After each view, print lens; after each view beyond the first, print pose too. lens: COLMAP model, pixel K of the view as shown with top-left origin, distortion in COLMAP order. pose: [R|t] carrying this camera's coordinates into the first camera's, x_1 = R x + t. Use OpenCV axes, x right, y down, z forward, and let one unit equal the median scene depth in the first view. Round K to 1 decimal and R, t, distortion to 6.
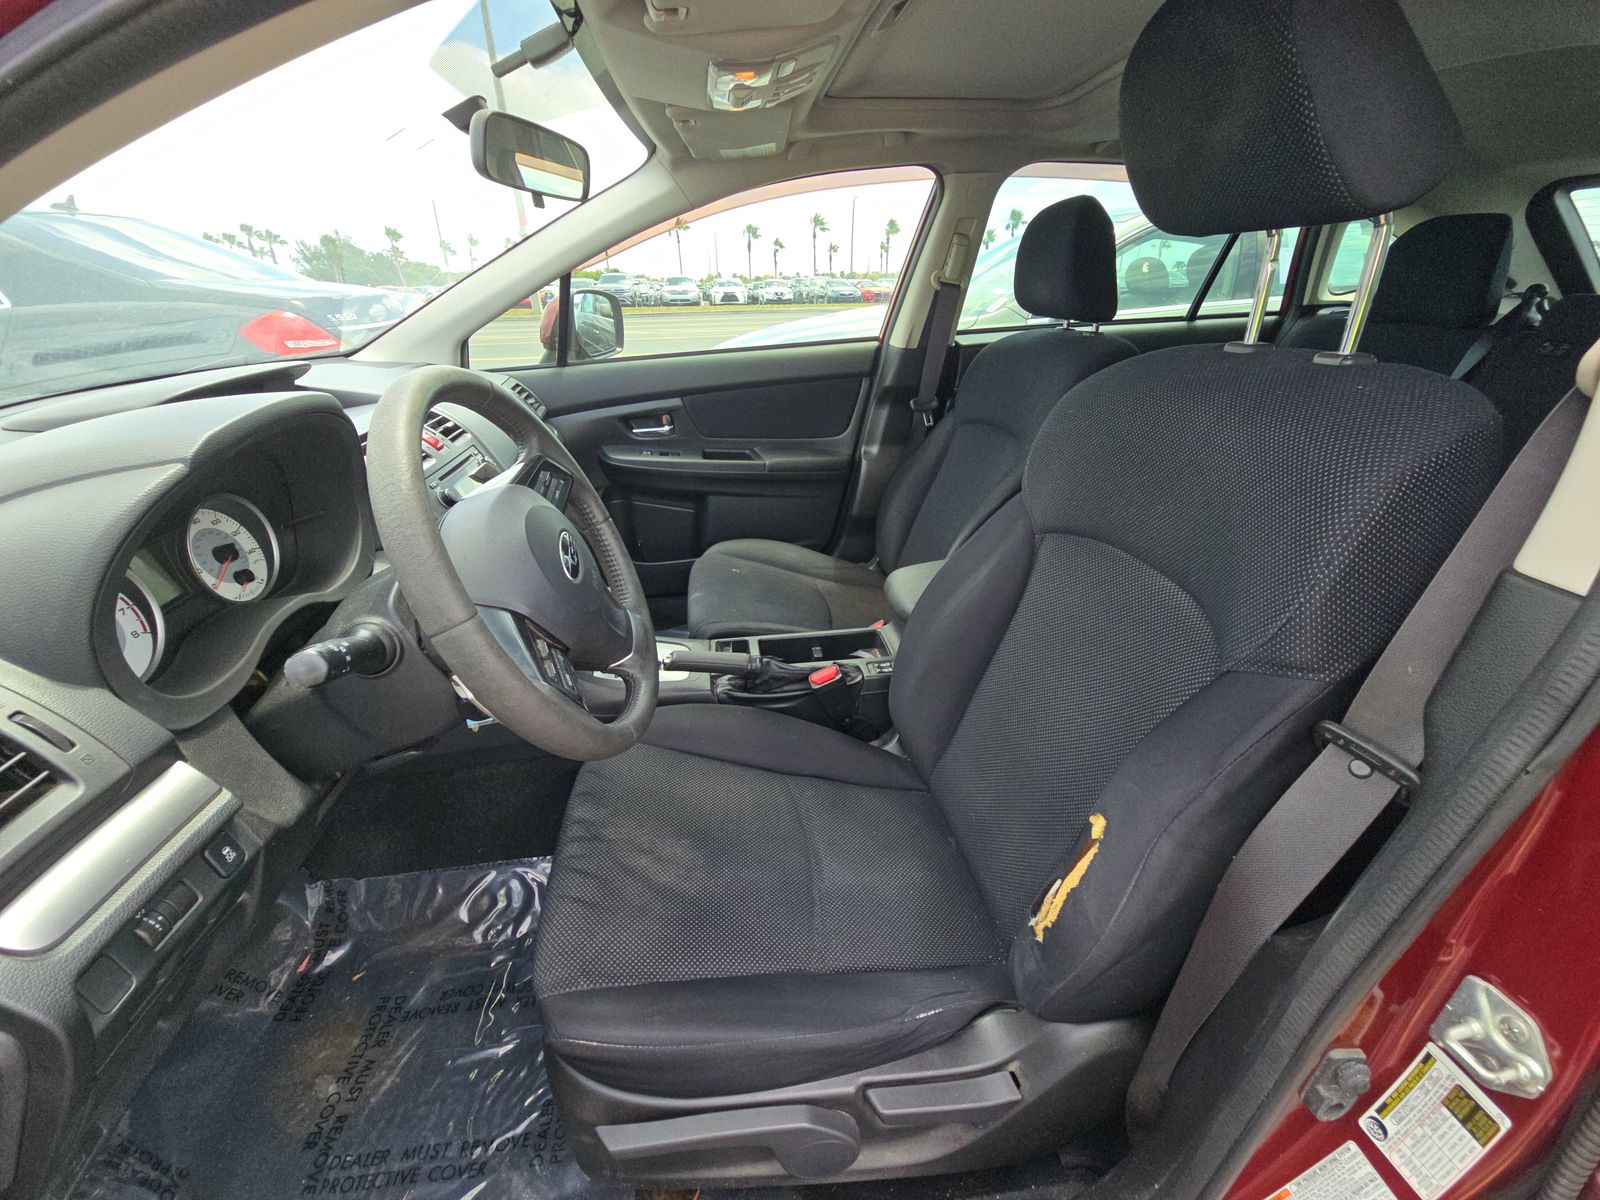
lens RADIAL K [[667.0, 0, 801.2], [0, 667.0, 593.2], [0, 0, 1]] dist [0.004854, -0.000388]
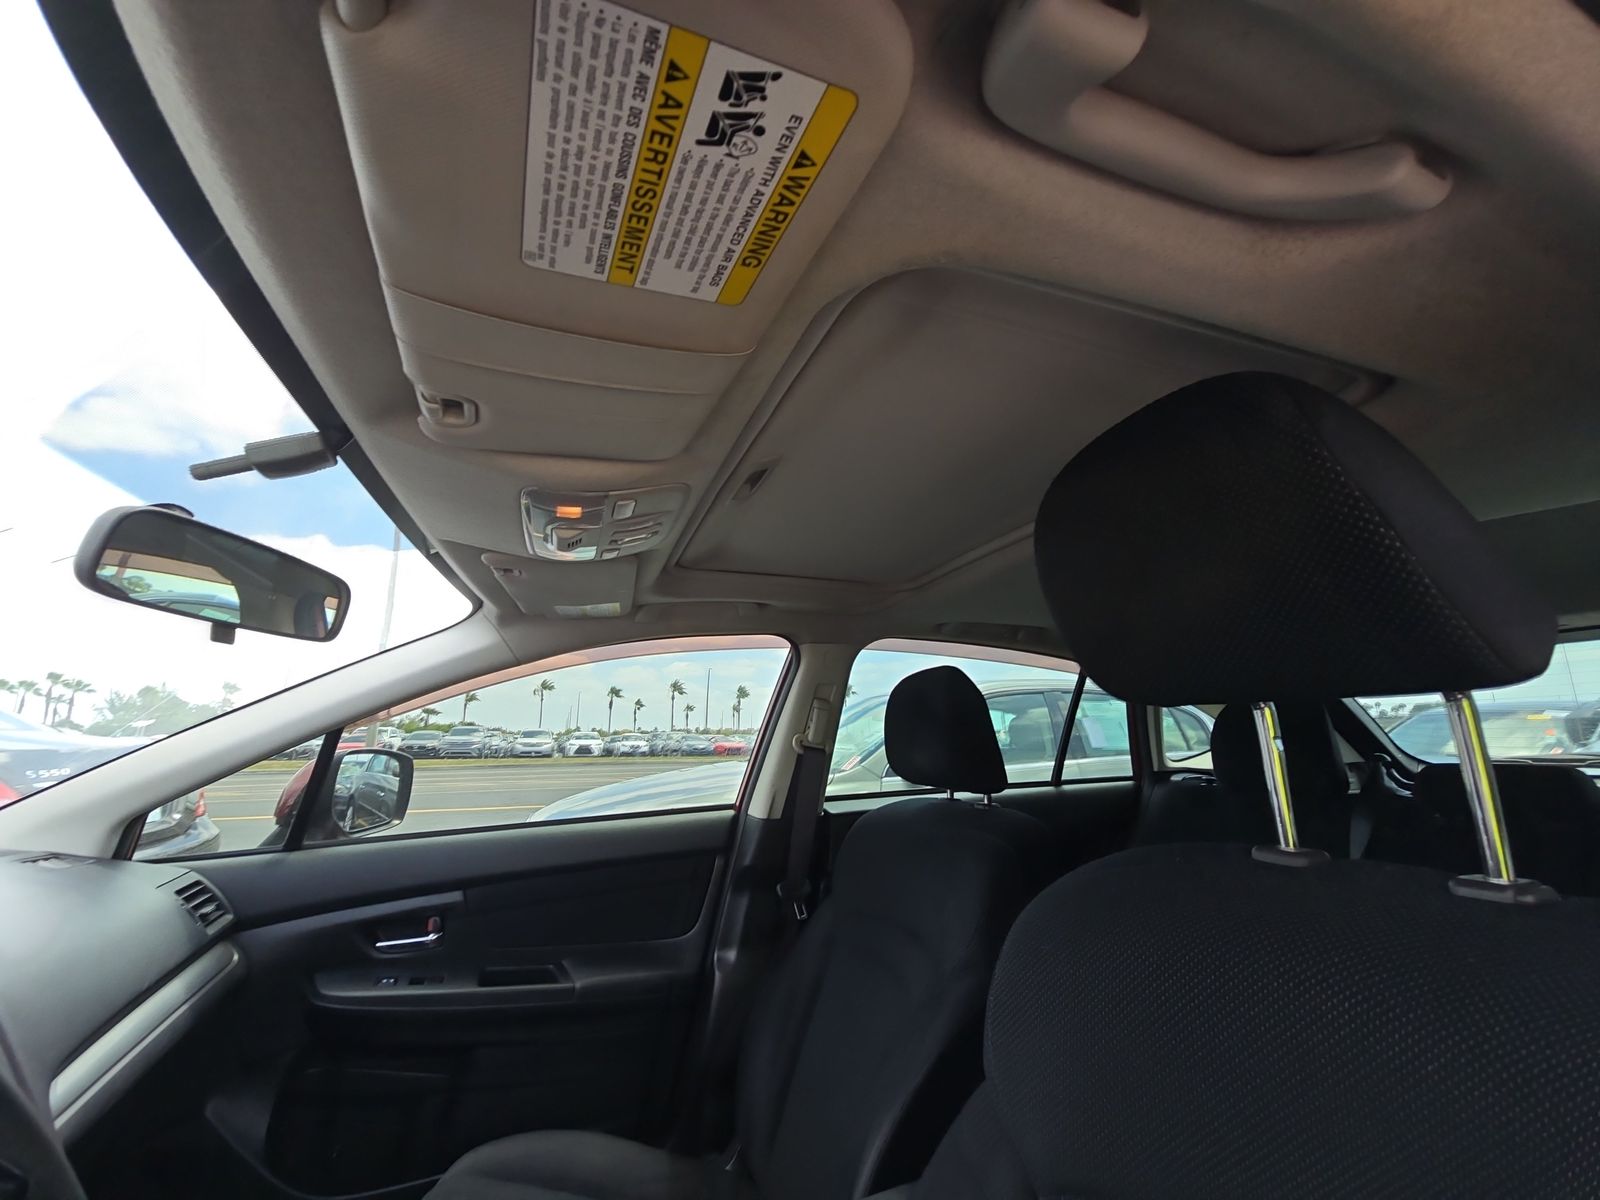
lens RADIAL K [[667.0, 0, 801.2], [0, 667.0, 593.2], [0, 0, 1]] dist [0.004854, -0.000388]
pose [[0.978541, 0.057137, 0.197970, 0.015741], [0.074179, 0.798678, -0.597169, -0.088379], [-0.192235, 0.599040, 0.777301, 0.169754]]
